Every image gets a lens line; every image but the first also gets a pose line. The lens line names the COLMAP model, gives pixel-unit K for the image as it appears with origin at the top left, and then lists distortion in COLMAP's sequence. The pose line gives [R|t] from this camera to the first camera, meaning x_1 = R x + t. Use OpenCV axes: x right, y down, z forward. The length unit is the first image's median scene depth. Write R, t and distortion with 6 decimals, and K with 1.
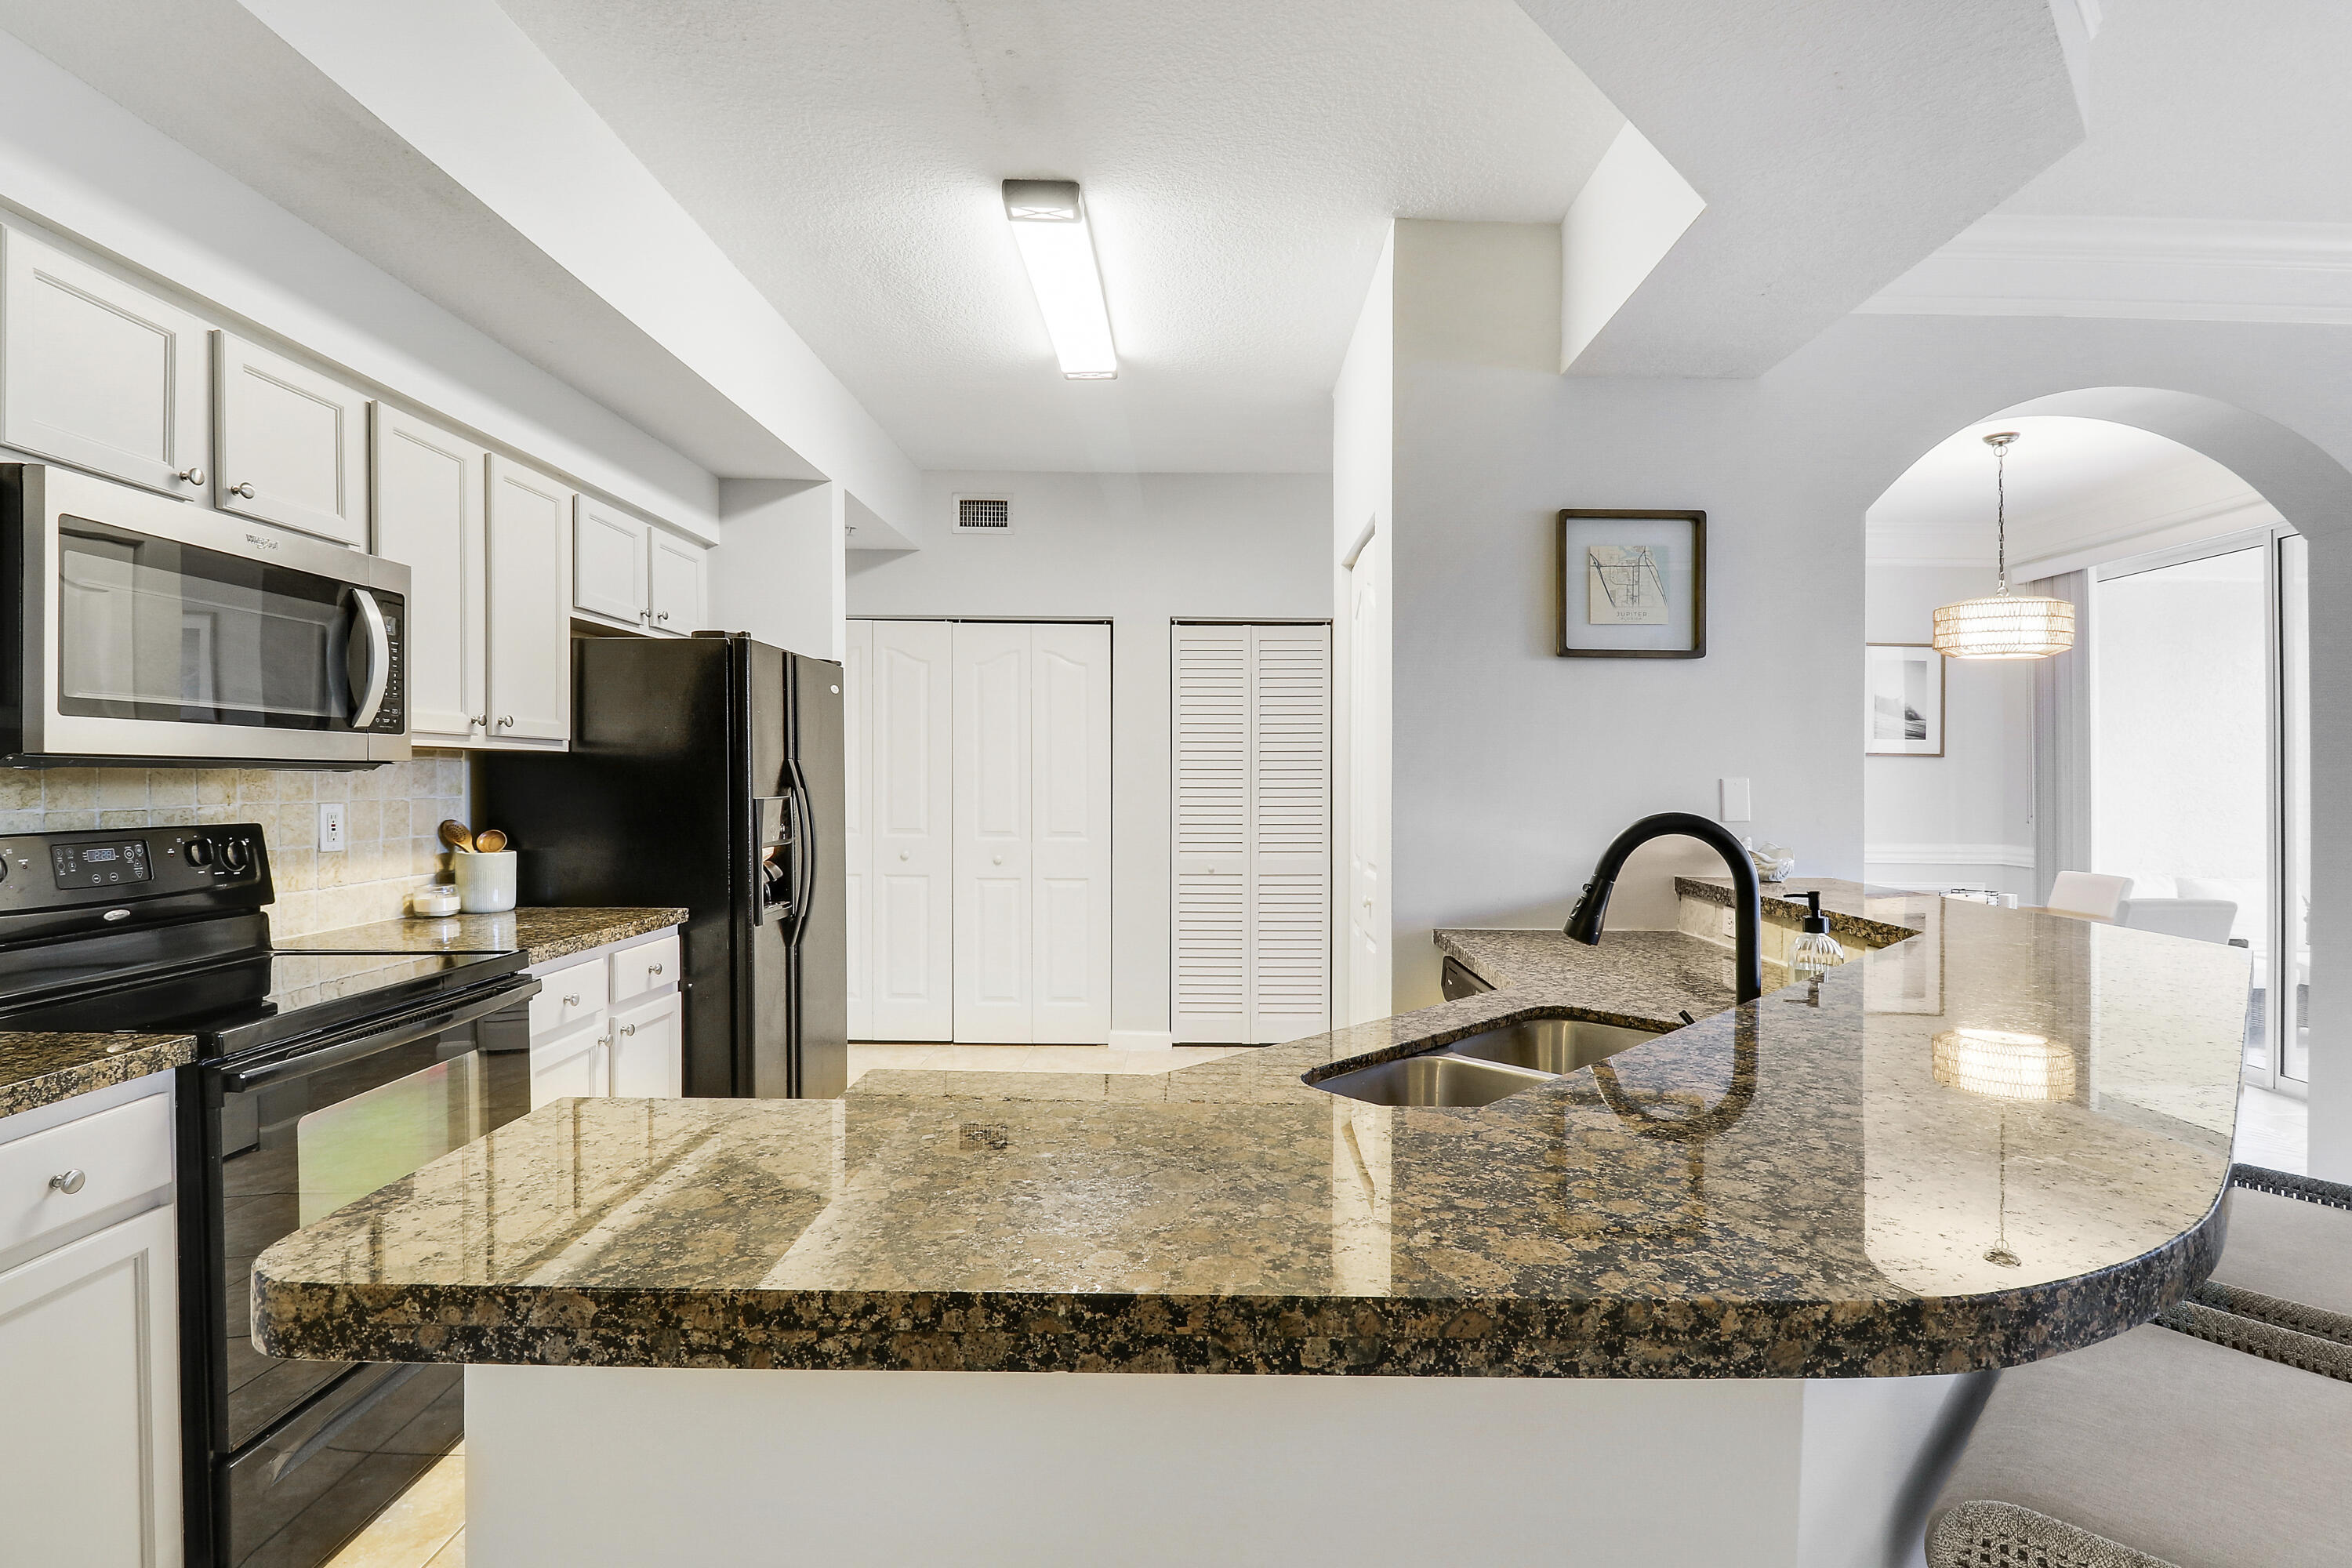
lens RADIAL K [[1091.4, 0, 1124.8], [0, 1091.4, 781.0], [0, 0, 1]] dist [0.002240, -0.006534]
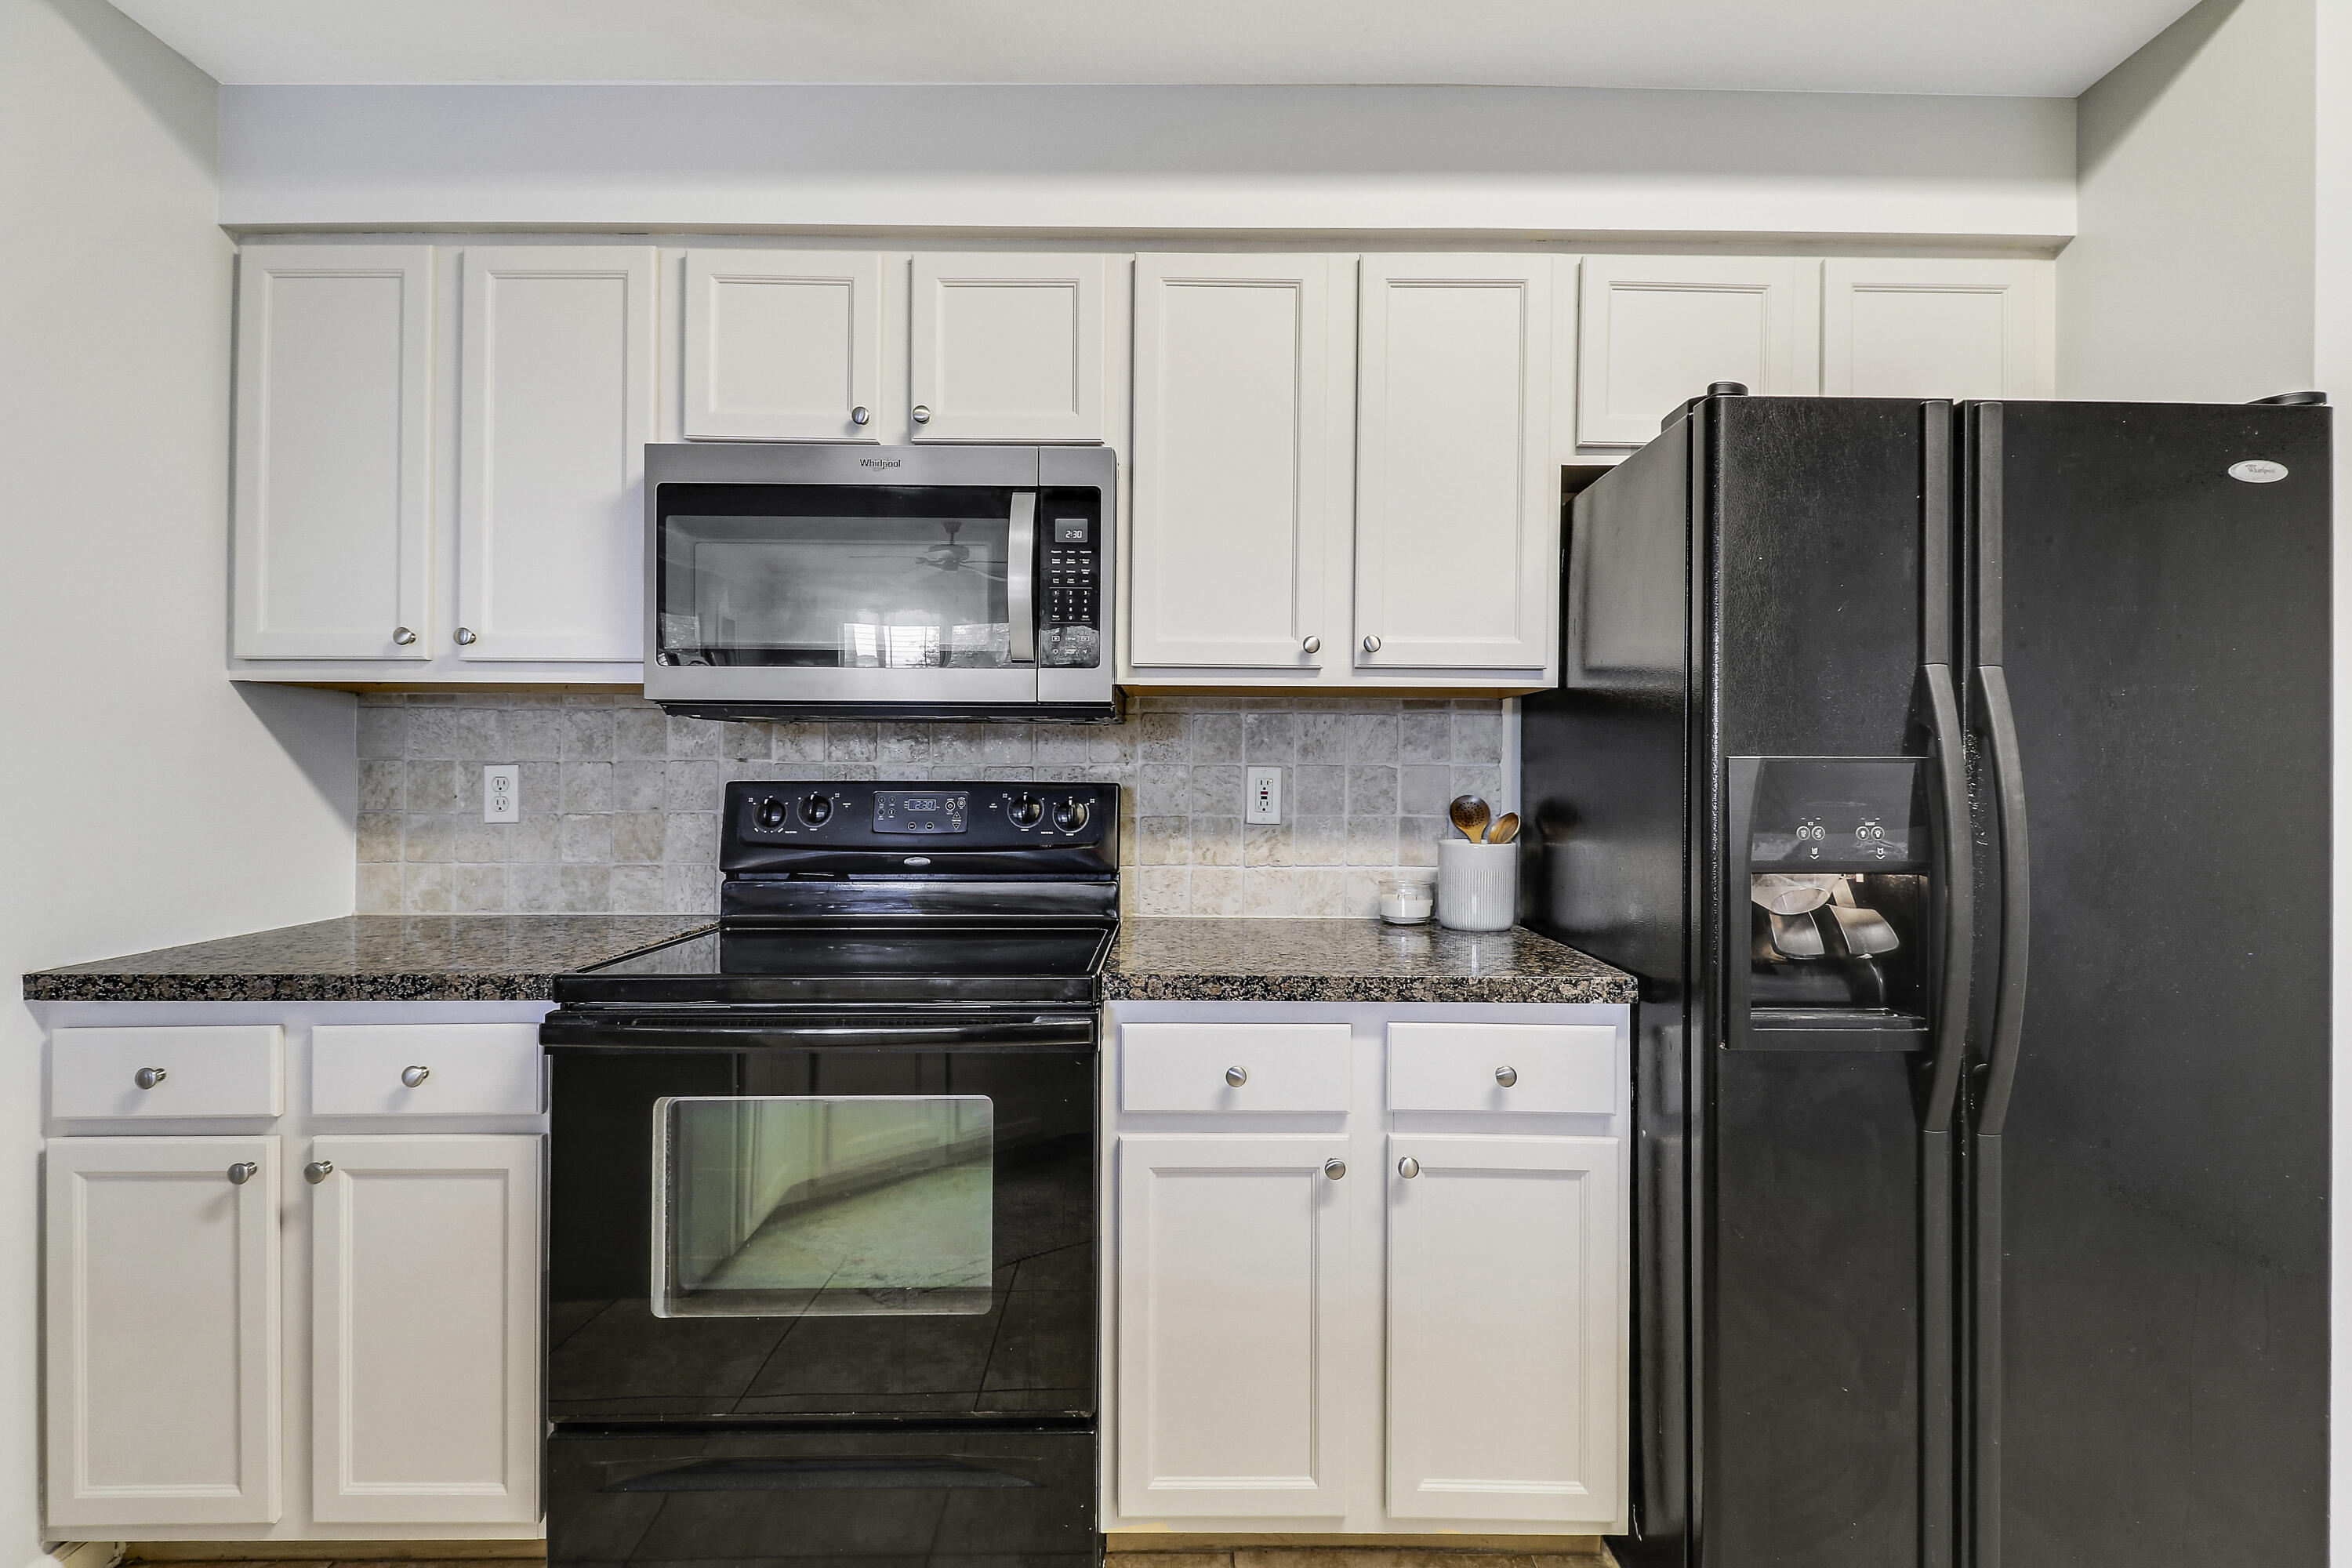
lens RADIAL K [[1091.4, 0, 1210.8], [0, 1091.4, 774.8], [0, 0, 1]] dist [0.002240, -0.006534]
pose [[0.067222, -0.005069, -0.997725, 0.099771], [-0.007662, 0.999955, -0.005597, 0.030675], [0.997709, 0.008020, 0.067181, 0.870880]]
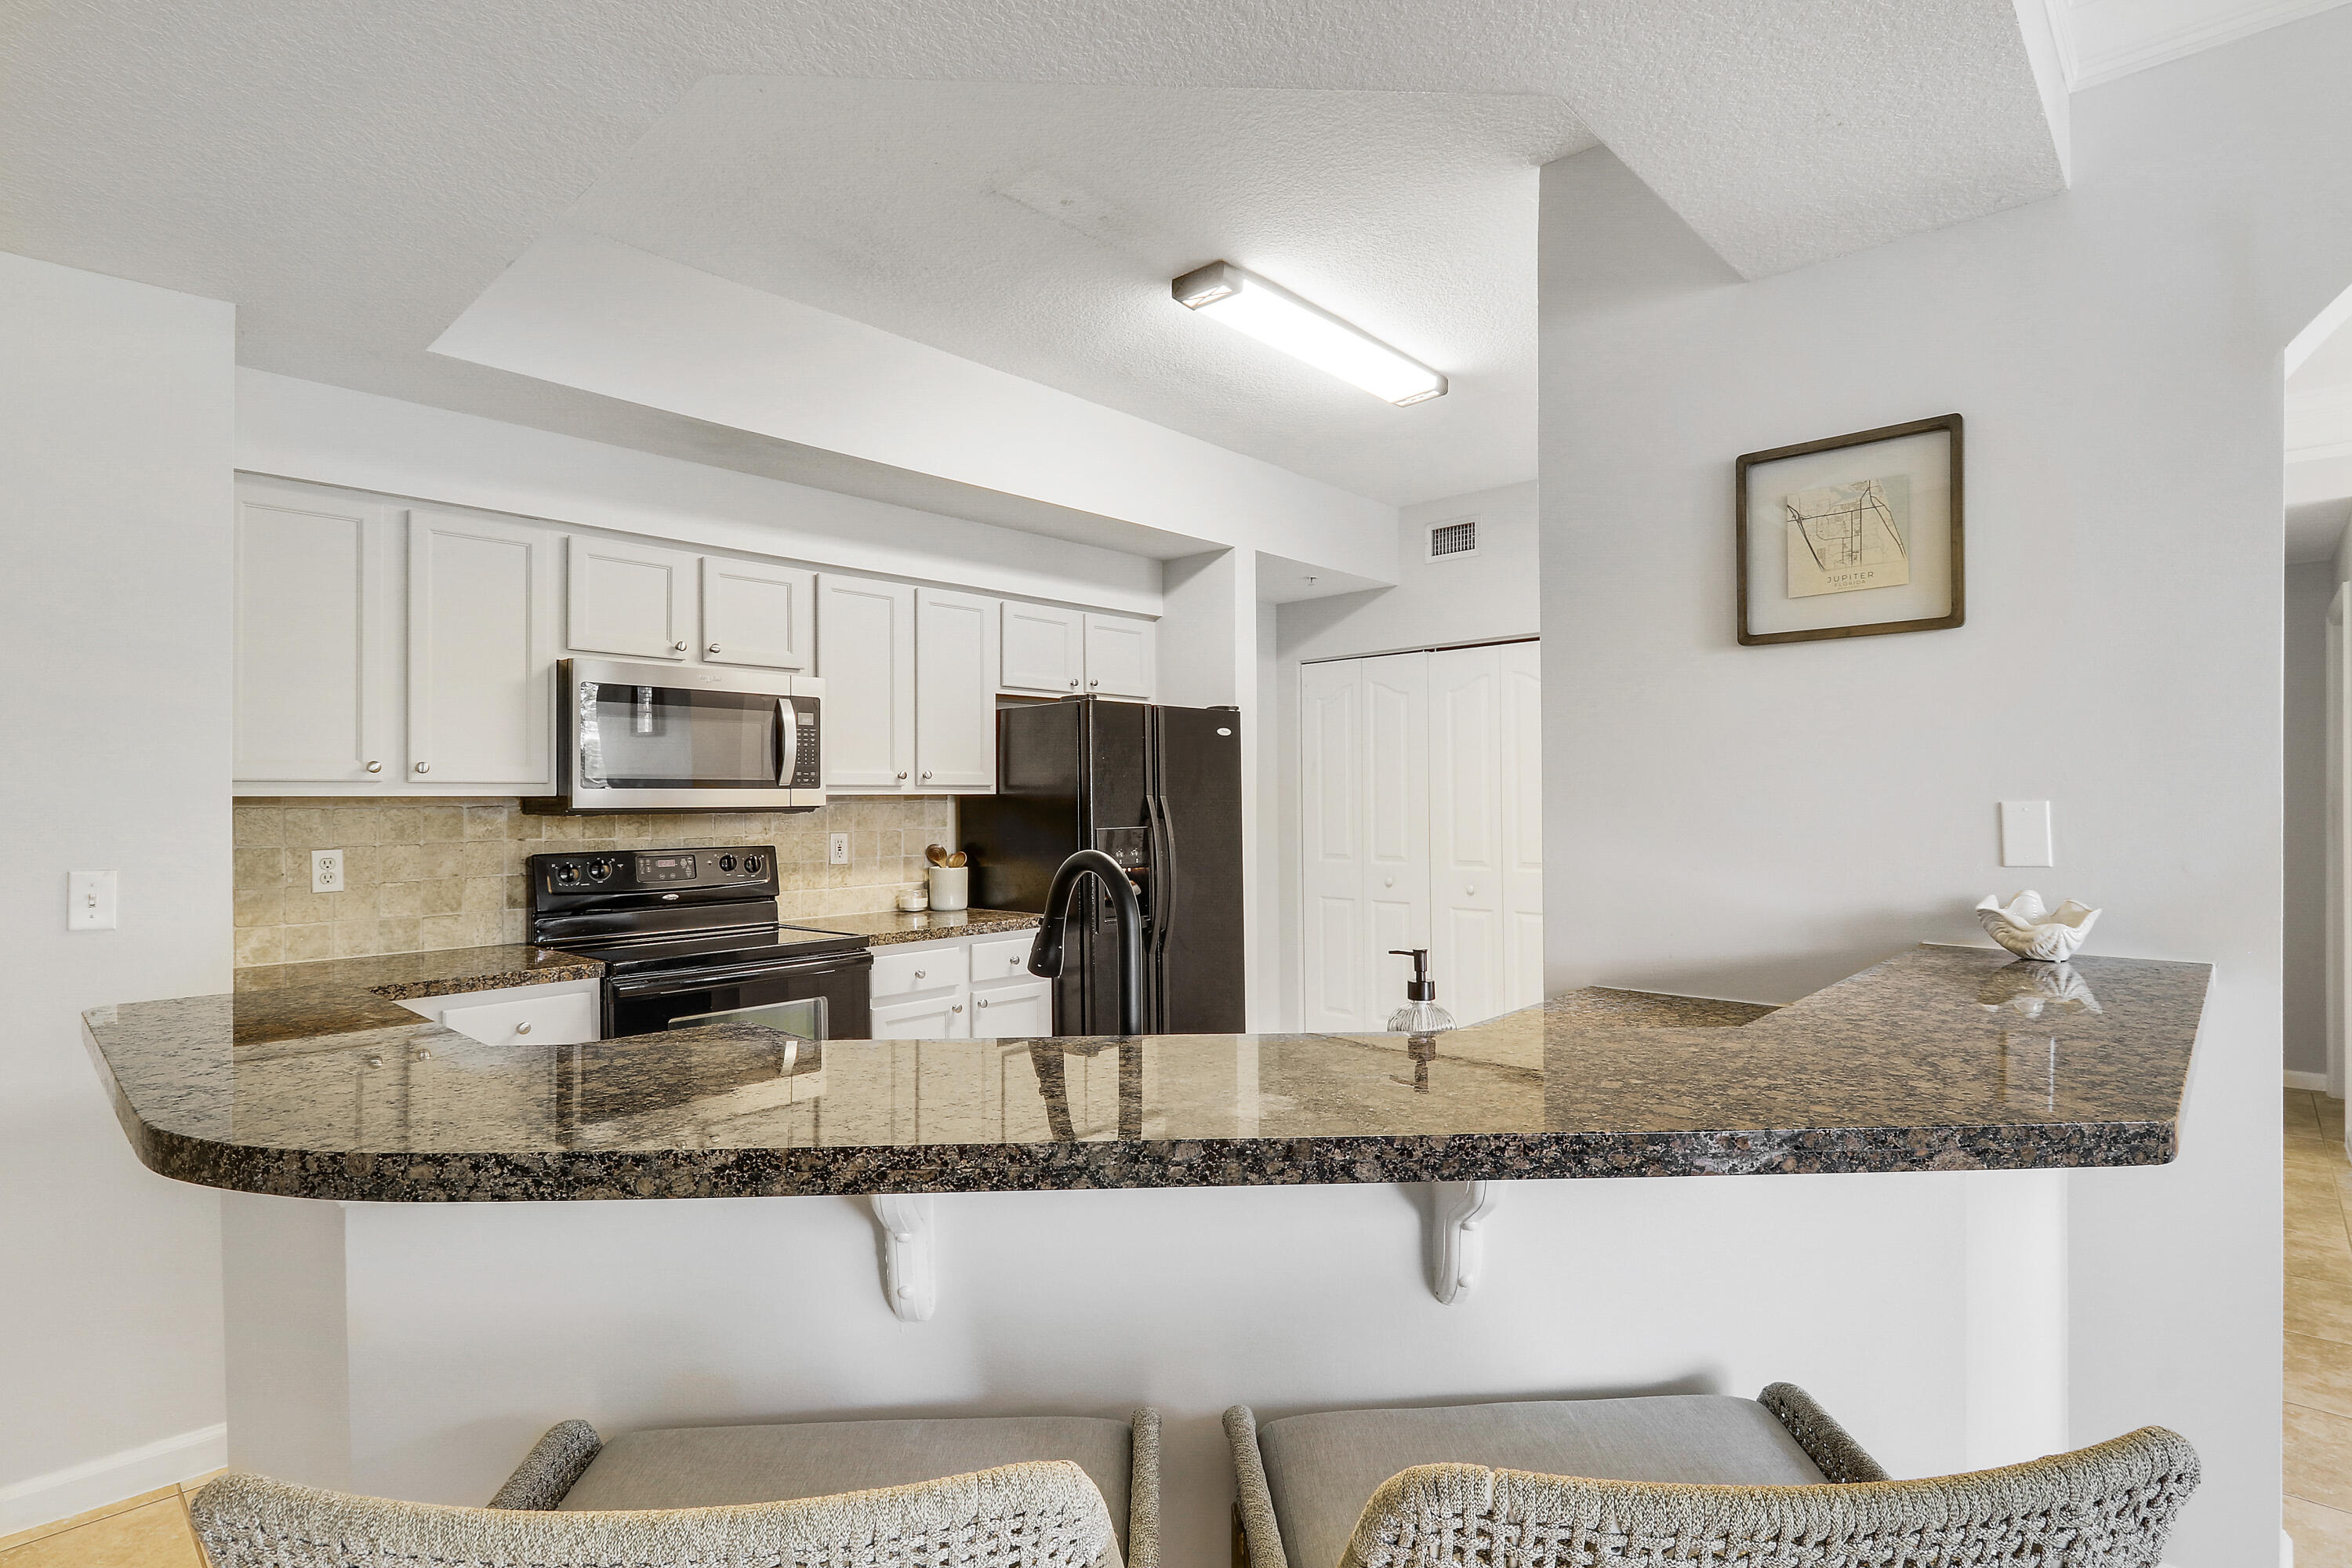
lens RADIAL K [[1091.4, 0, 1147.3], [0, 1091.4, 790.1], [0, 0, 1]] dist [0.002240, -0.006534]
pose [[0.741682, -0.023713, -0.670333, 0.601366], [0.014200, 0.999706, -0.019652, -0.003327], [0.670602, 0.005057, 0.741800, 0.147379]]
